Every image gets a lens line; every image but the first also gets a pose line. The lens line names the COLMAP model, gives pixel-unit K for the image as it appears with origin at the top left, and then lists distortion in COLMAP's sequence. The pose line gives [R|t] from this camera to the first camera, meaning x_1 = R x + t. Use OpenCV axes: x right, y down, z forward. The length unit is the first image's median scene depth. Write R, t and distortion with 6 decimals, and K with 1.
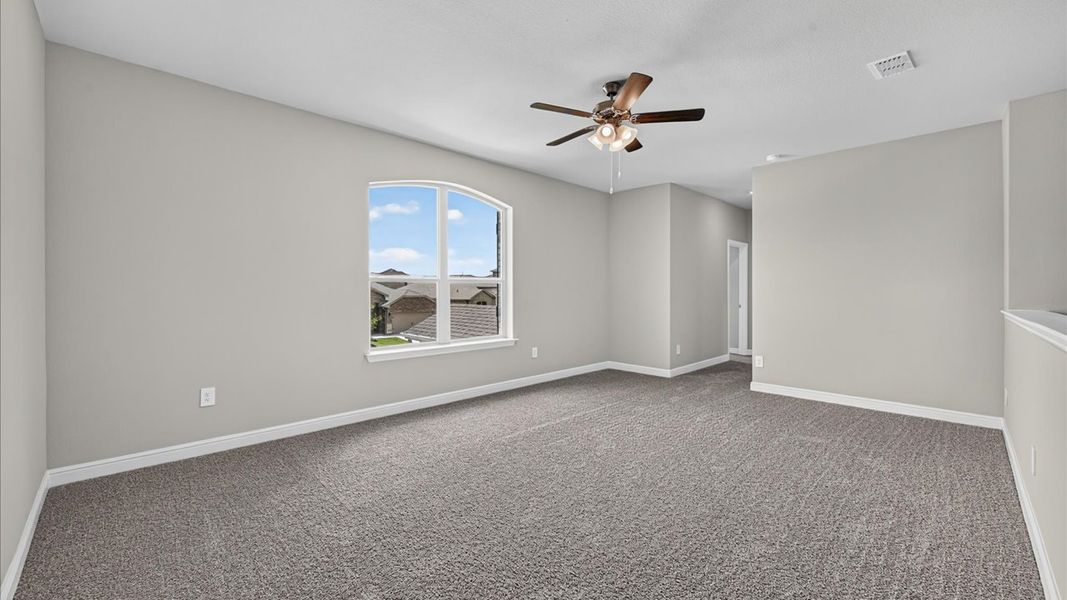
lens RADIAL K [[421.7, 0, 519.7], [0, 421.7, 302.2], [0, 0, 1]] dist [-0.016260, -0.000027]
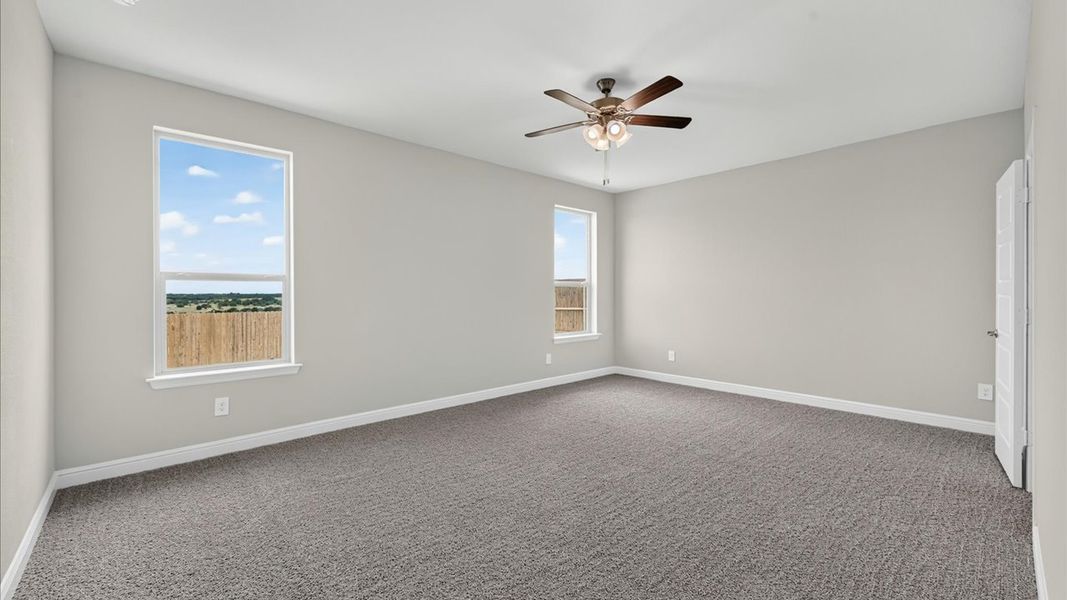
lens RADIAL K [[421.6, 0, 513.5], [0, 421.6, 285.3], [0, 0, 1]] dist [-0.008544, 0.000165]
pose [[0.999404, -0.002410, -0.034430, 0.290595], [0.000879, 0.999013, -0.044404, -0.006830], [0.034503, 0.044348, 0.998420, 0.278596]]
